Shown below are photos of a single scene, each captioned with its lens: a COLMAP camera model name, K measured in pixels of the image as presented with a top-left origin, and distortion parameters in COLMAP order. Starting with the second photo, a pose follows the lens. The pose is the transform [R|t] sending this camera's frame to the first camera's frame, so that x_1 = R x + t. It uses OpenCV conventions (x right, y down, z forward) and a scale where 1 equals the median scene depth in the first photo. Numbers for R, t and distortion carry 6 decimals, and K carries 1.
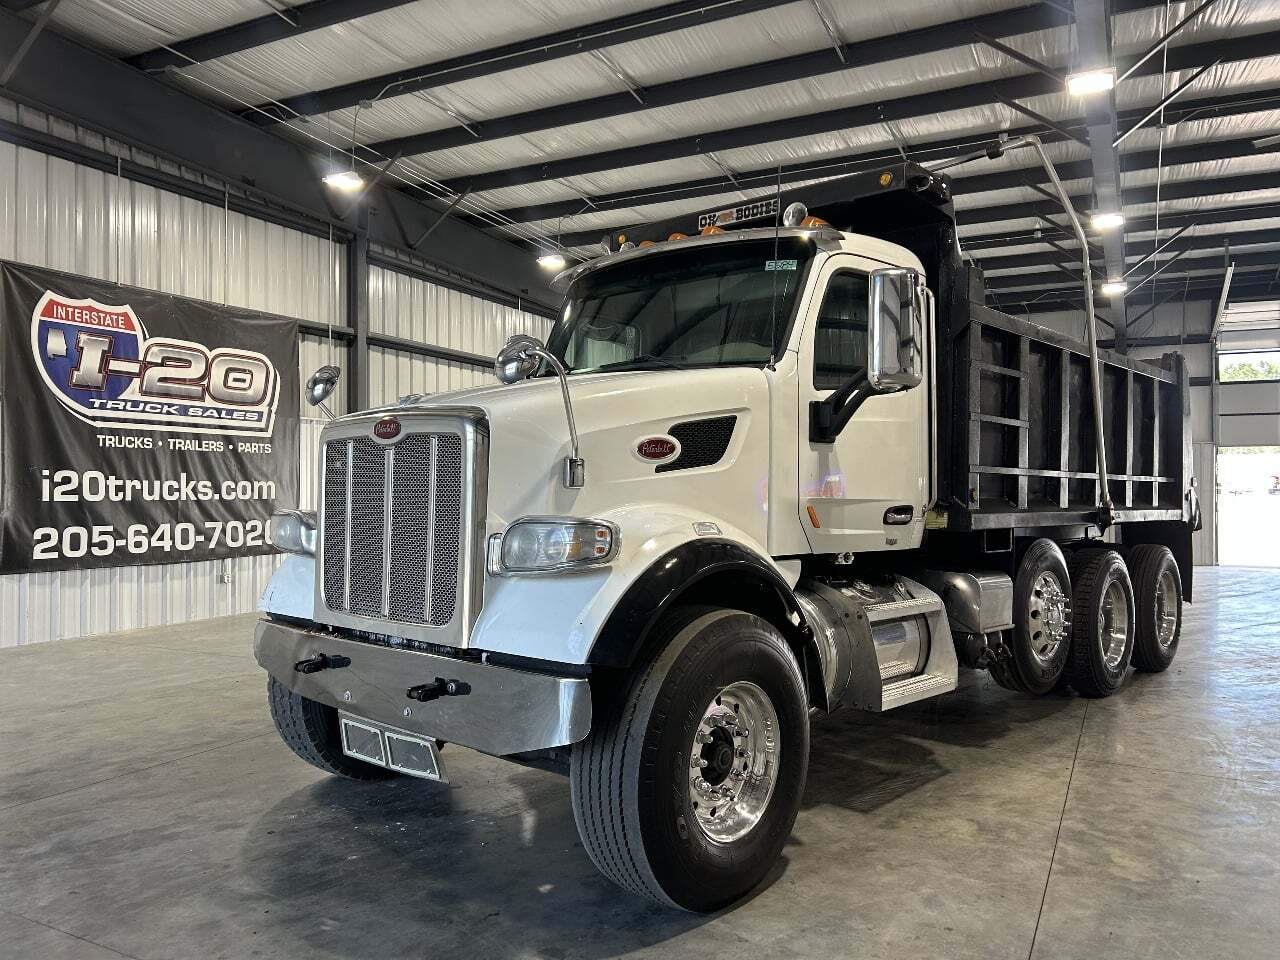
lens RADIAL K [[960.9, 0, 640.0], [0, 960.9, 480.0], [0, 0, 1]] dist [0.005182, -0.002037]
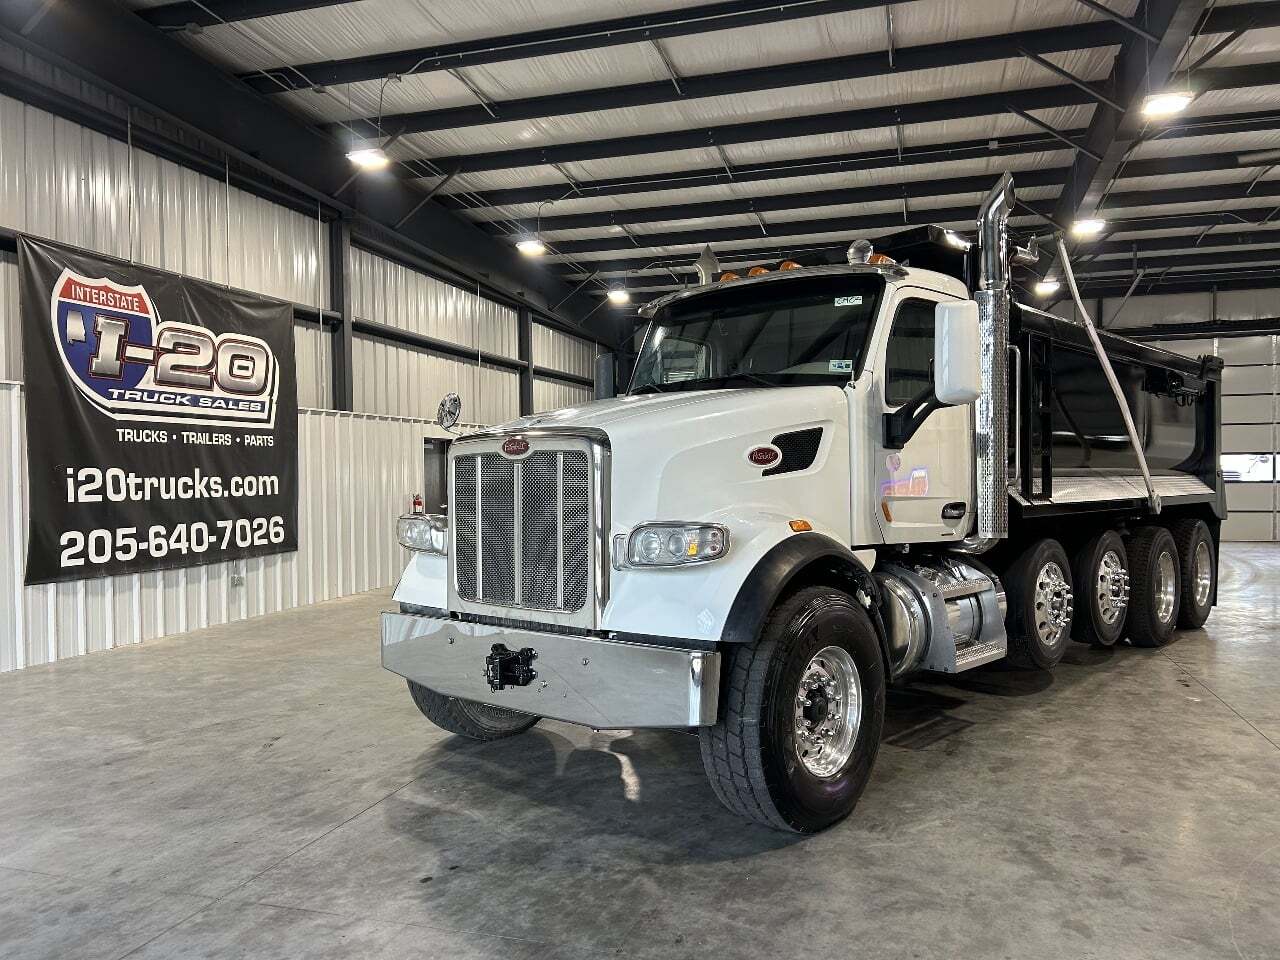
lens RADIAL K [[969.7, 0, 640.0], [0, 969.7, 480.0], [0, 0, 1]] dist [0.012384, 0.001596]
pose [[0.984413, -0.013717, 0.175334, -0.221704], [0.011006, 0.999805, 0.016421, -0.007124], [-0.175525, -0.014235, 0.984372, 0.005547]]
